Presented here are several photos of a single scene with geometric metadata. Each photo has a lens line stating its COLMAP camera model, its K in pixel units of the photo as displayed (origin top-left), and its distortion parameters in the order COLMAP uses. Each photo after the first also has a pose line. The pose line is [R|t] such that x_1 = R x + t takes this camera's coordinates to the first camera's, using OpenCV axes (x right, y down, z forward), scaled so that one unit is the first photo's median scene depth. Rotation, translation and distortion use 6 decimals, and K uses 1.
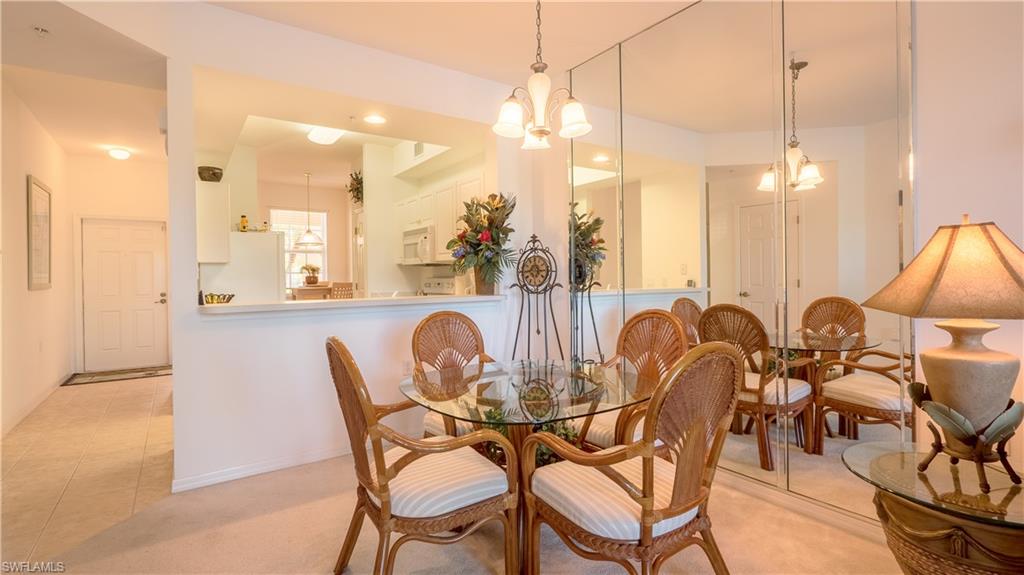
lens RADIAL K [[474.1, 0, 513.3], [0, 474.1, 284.3], [0, 0, 1]] dist [-0.001025, -0.000277]
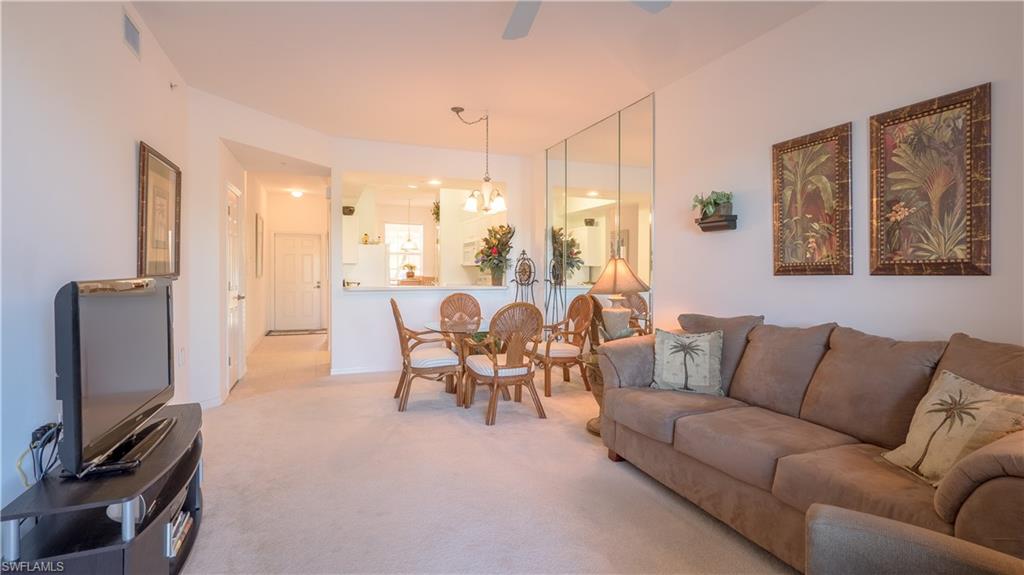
lens RADIAL K [[474.1, 0, 512.9], [0, 474.1, 289.1], [0, 0, 1]] dist [-0.001025, -0.000277]
pose [[0.974337, 0.024511, -0.223754, 0.401308], [-0.020446, 0.999581, 0.020469, -0.001988], [0.224162, -0.015369, 0.974431, -0.655851]]
